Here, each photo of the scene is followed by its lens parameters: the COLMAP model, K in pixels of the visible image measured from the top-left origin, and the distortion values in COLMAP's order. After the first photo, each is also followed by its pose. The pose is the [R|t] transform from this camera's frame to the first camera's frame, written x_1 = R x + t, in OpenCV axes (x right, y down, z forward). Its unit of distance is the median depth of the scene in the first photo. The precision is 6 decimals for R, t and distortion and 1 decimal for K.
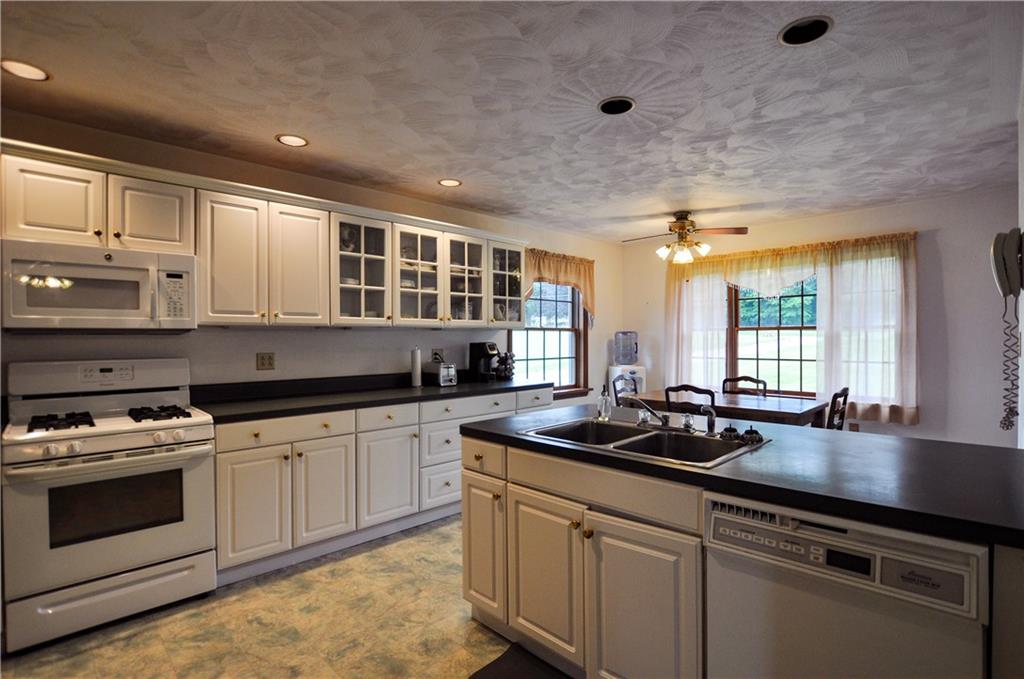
lens RADIAL K [[499.1, 0, 510.7], [0, 499.1, 339.6], [0, 0, 1]] dist [-0.035364, 0.002348]
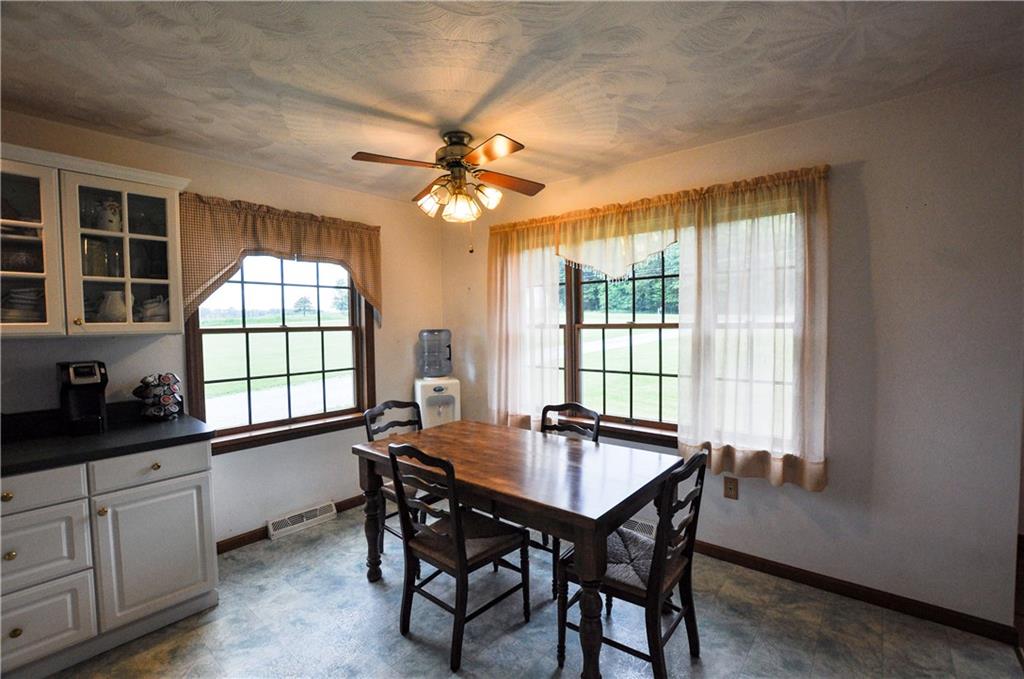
lens RADIAL K [[457.8, 0, 512.5], [0, 457.8, 340.0], [0, 0, 1]] dist [-0.027712, -0.000405]
pose [[0.993840, -0.013373, 0.110016, 0.352273], [0.009637, 0.999361, 0.034417, -0.029449], [-0.110406, -0.033145, 0.993334, 0.446490]]
